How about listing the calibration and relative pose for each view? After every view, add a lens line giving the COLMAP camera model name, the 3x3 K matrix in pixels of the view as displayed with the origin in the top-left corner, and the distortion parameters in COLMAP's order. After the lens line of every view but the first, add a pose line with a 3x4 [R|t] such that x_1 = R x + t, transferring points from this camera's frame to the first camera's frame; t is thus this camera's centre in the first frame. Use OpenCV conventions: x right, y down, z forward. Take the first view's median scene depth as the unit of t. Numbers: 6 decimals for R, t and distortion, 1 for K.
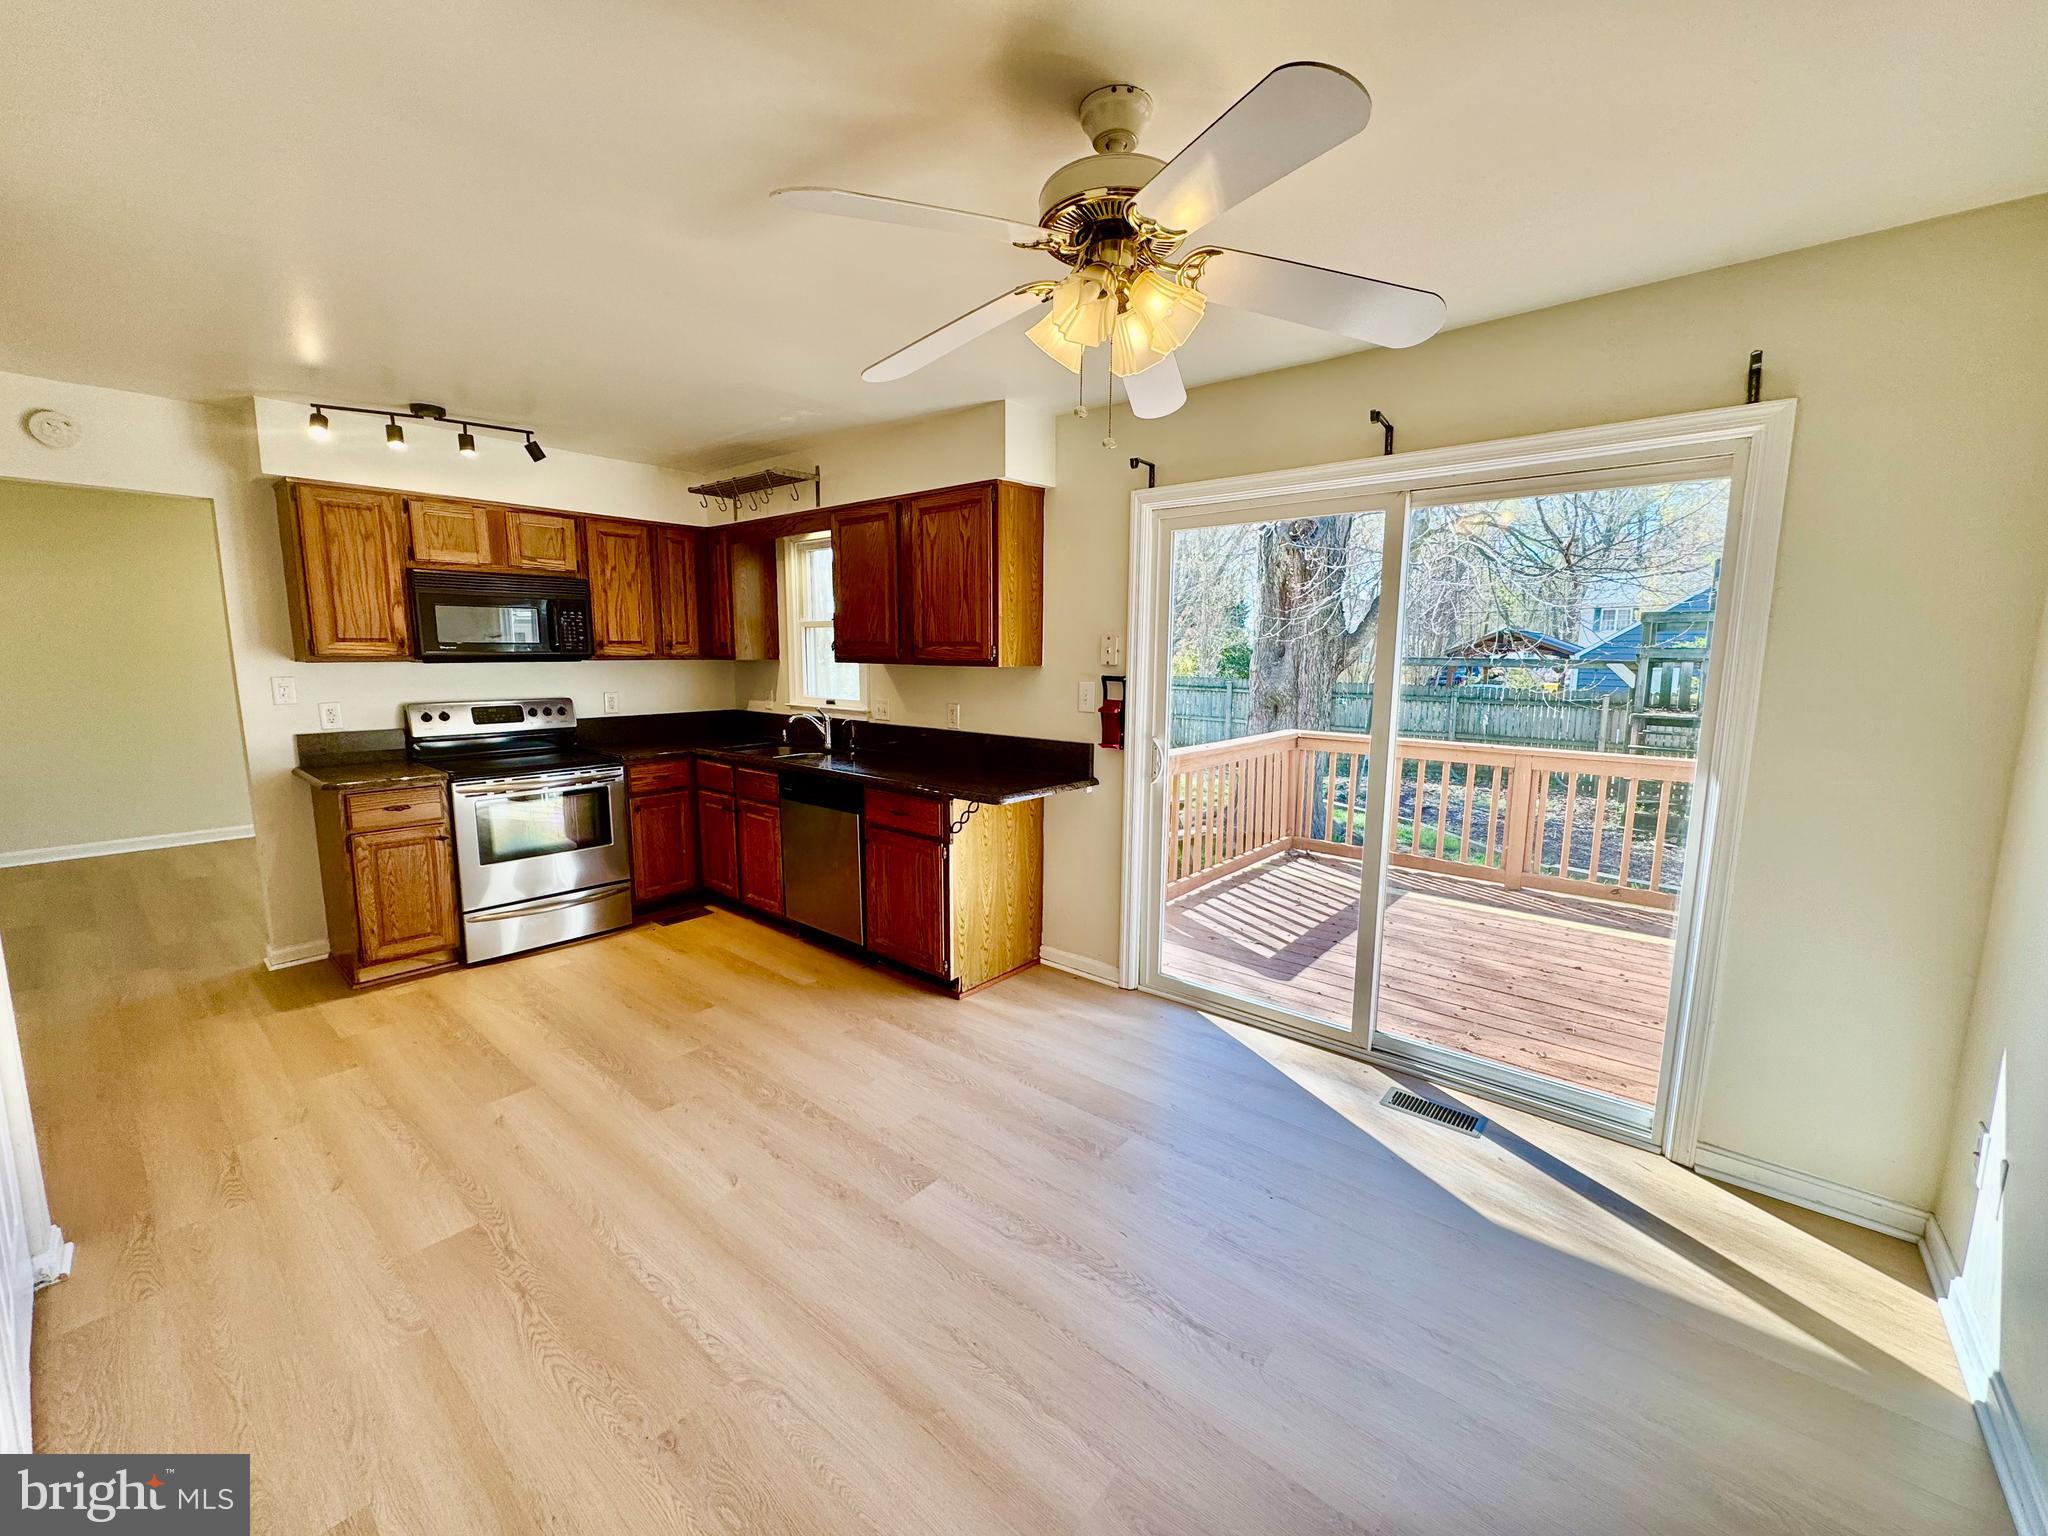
lens RADIAL K [[812.5, 0, 1017.4], [0, 812.5, 763.7], [0, 0, 1]] dist [-0.001454, 0.000518]
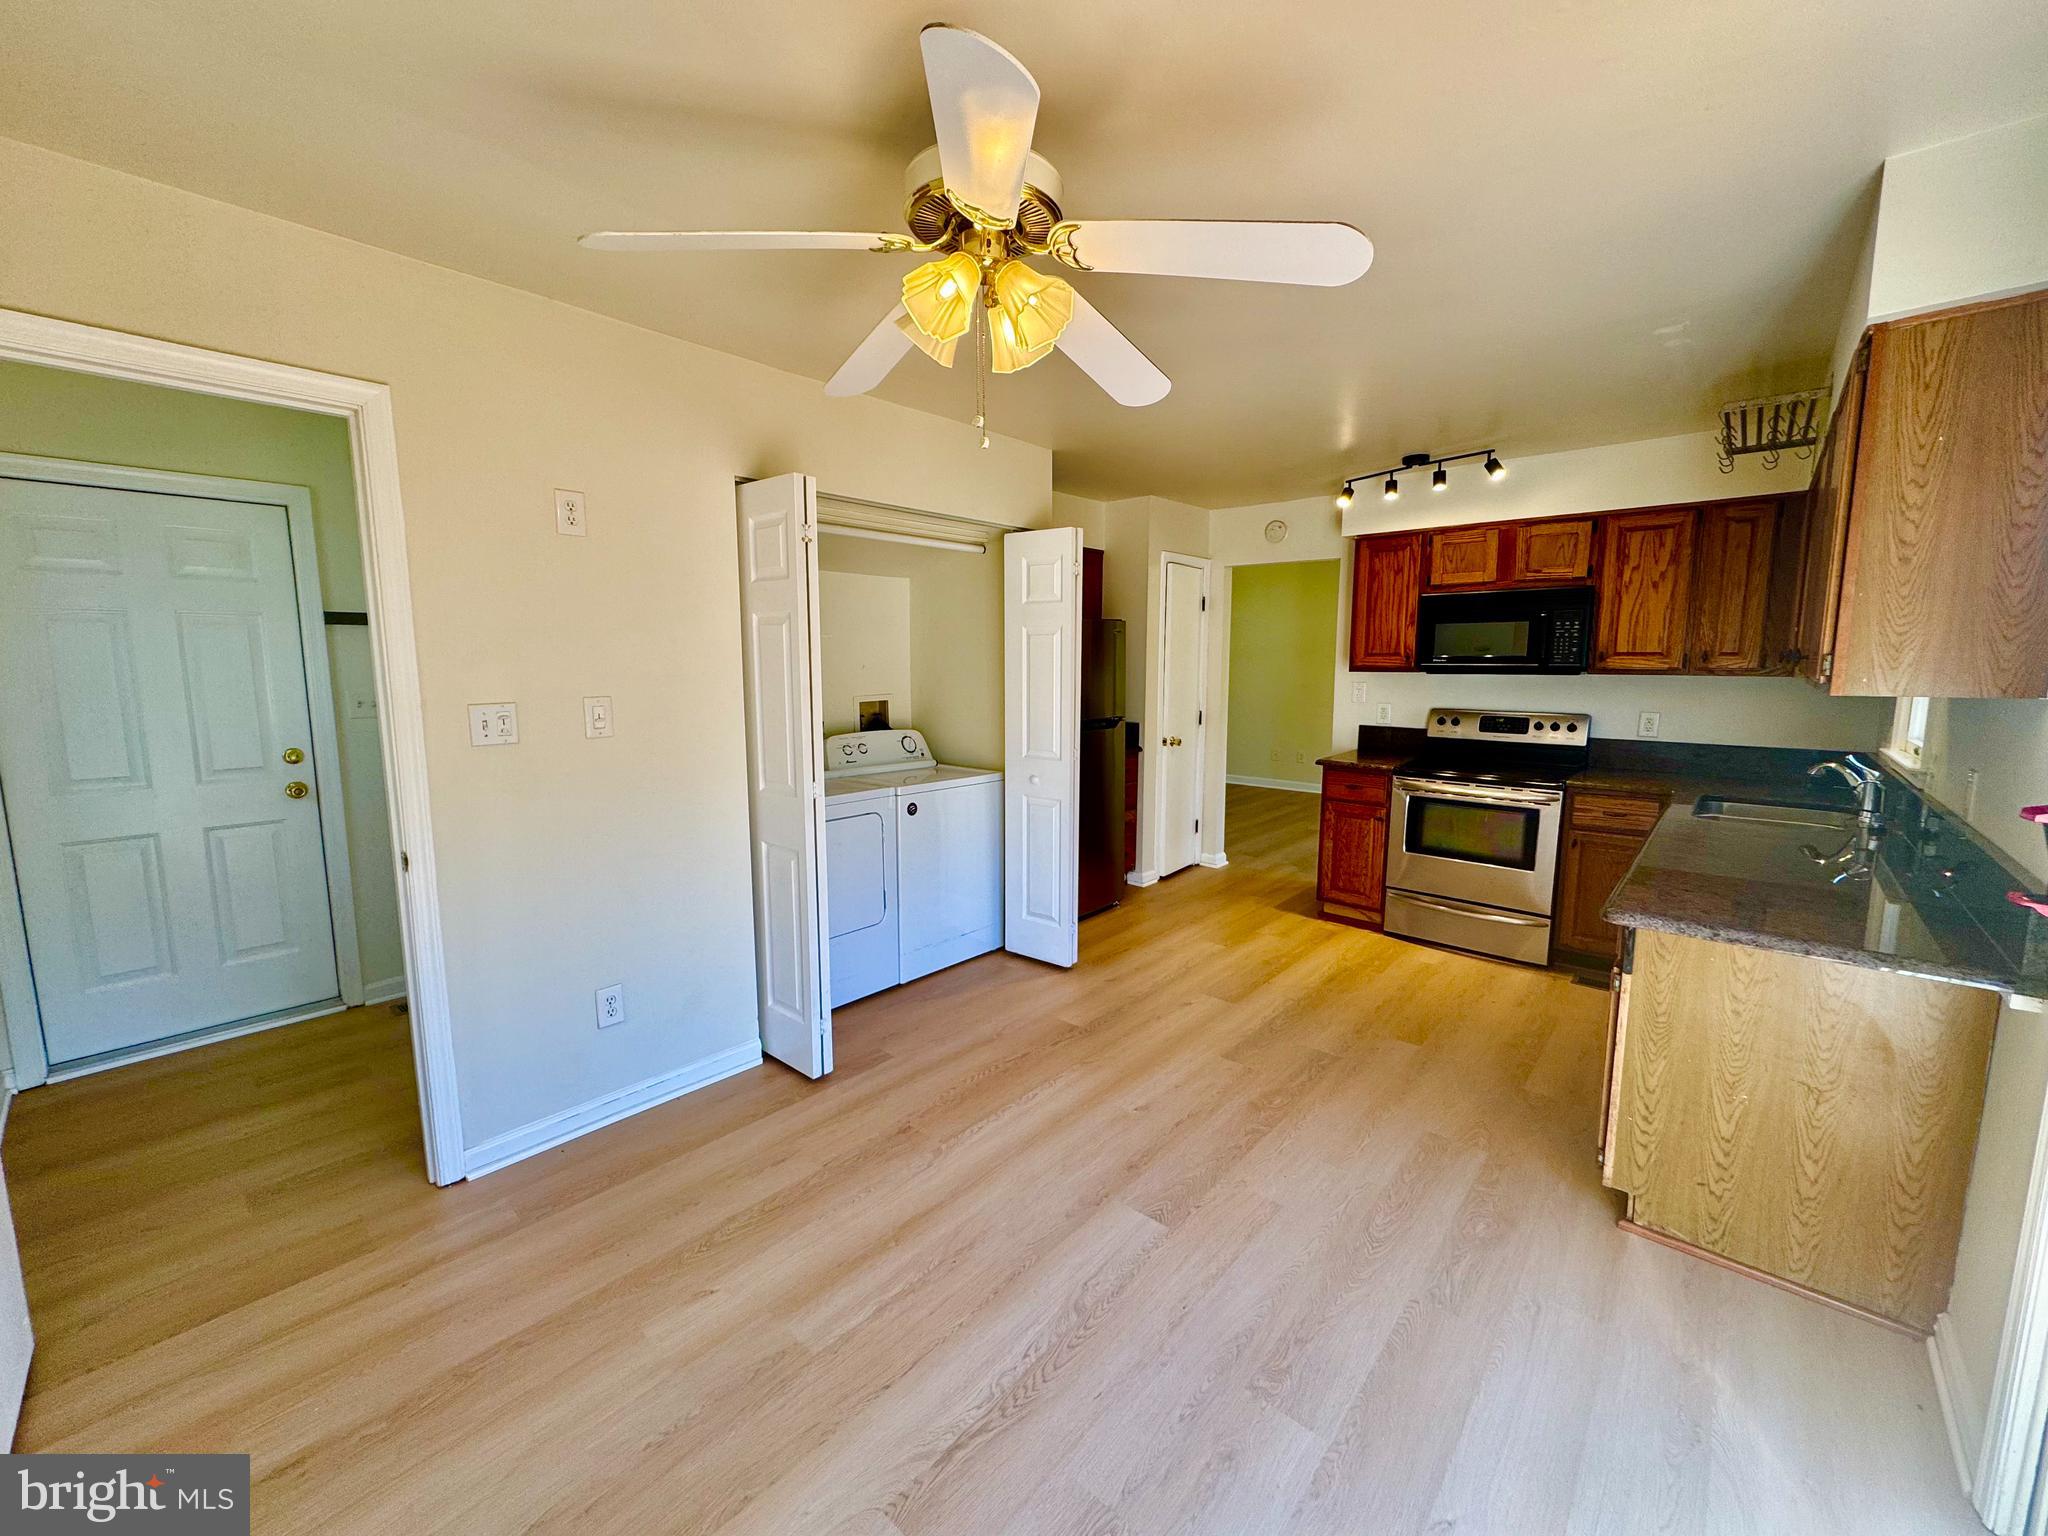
lens RADIAL K [[812.5, 0, 1032.0], [0, 812.5, 763.0], [0, 0, 1]] dist [-0.001454, 0.000518]
pose [[-0.017373, 0.123588, -0.992182, 0.469659], [-0.139691, 0.982299, 0.124803, -0.066159], [0.990043, 0.140767, 0.000198, 0.472179]]
